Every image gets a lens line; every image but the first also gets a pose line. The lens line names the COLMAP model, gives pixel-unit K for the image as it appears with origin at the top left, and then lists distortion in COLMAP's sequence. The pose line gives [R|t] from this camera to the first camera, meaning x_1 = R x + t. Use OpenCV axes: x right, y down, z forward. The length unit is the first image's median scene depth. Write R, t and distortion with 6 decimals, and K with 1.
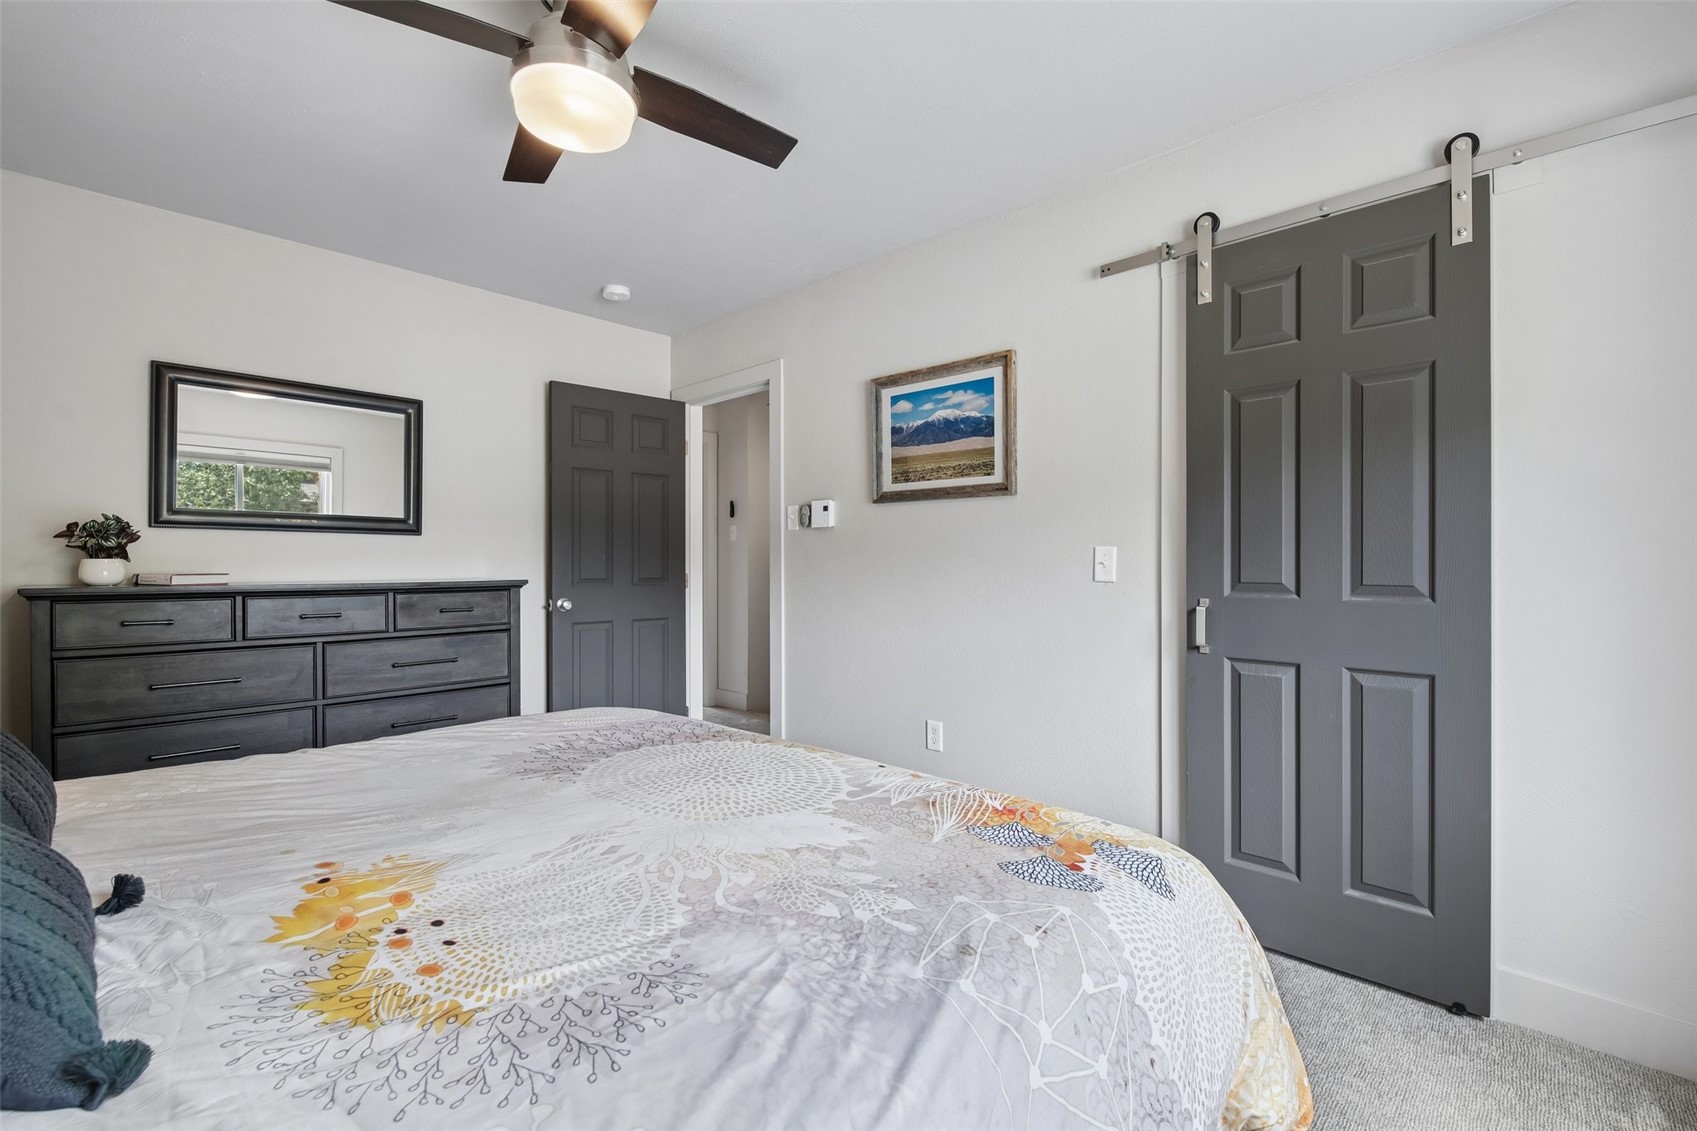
lens RADIAL K [[744.0, 0, 831.6], [0, 744.0, 559.1], [0, 0, 1]] dist [-0.004887, -0.005224]
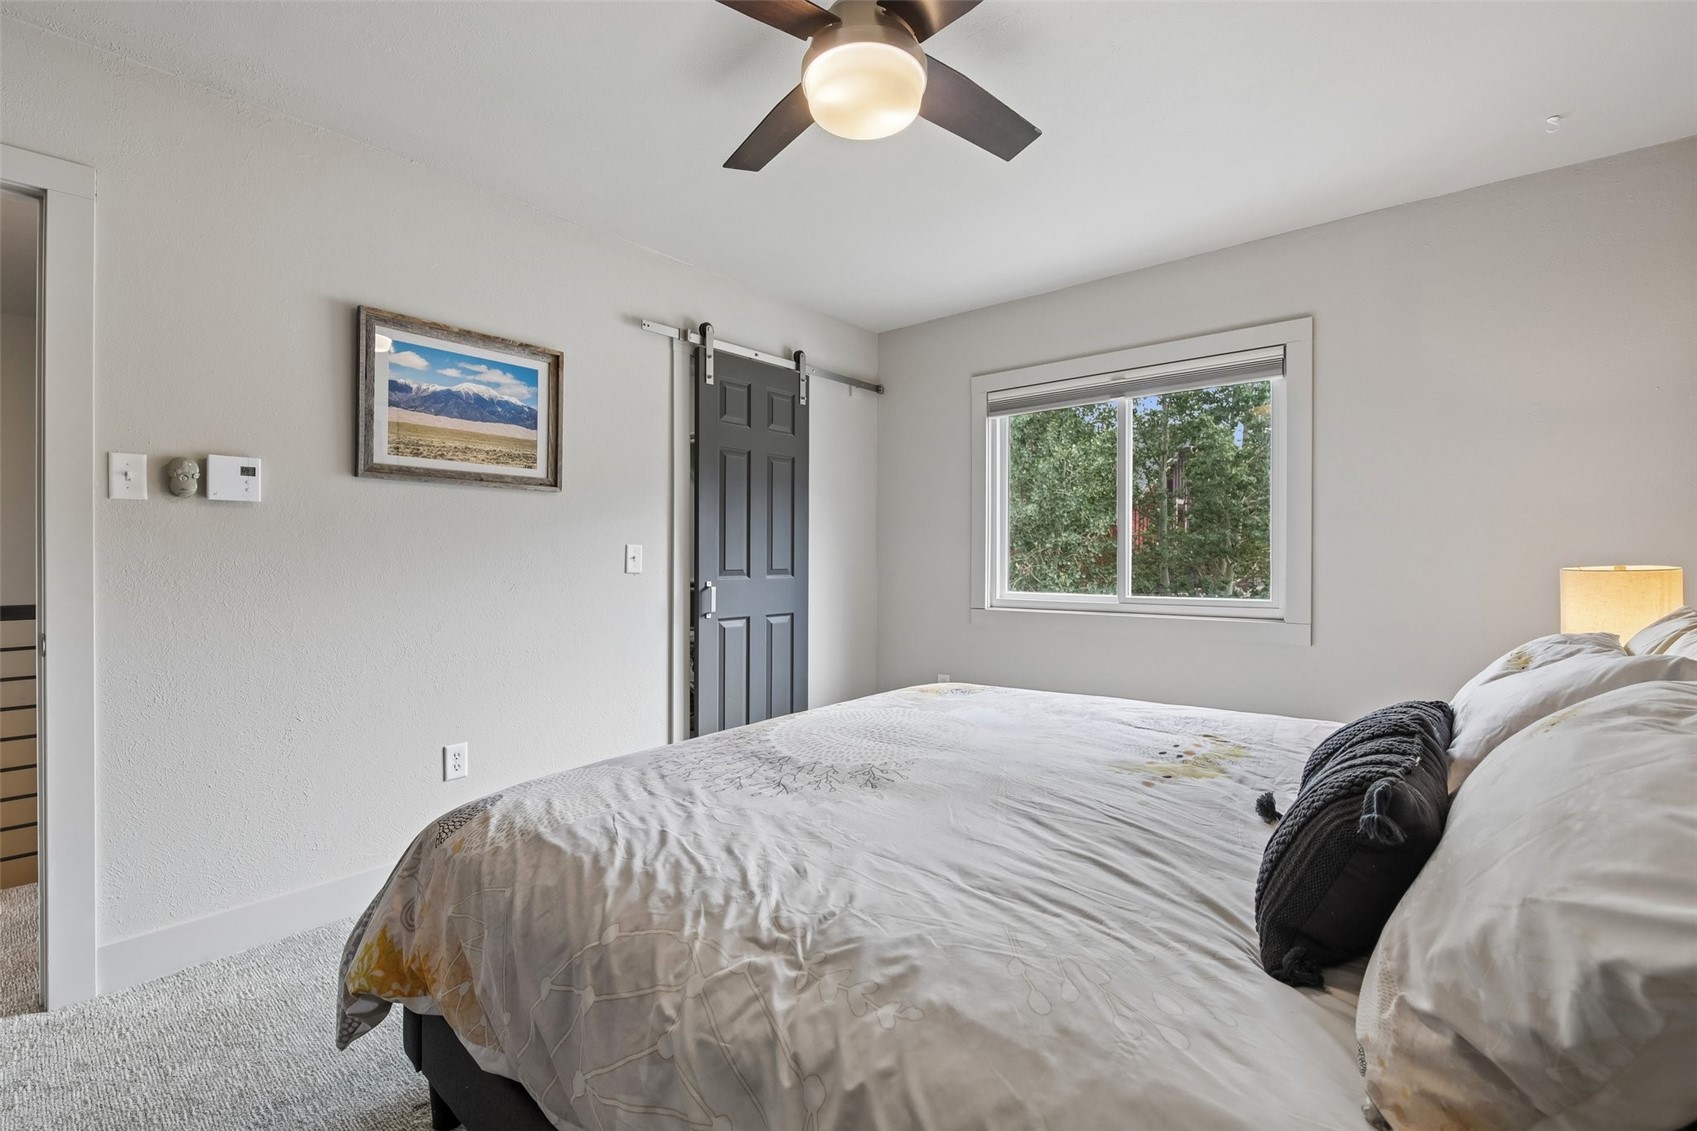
lens RADIAL K [[744.0, 0, 840.2], [0, 744.0, 556.4], [0, 0, 1]] dist [-0.004887, -0.005224]
pose [[-0.087745, 0.002152, 0.996141, -0.777656], [0.000865, 0.999997, -0.002084, 0.005222], [-0.996143, 0.000679, -0.087746, 0.663057]]
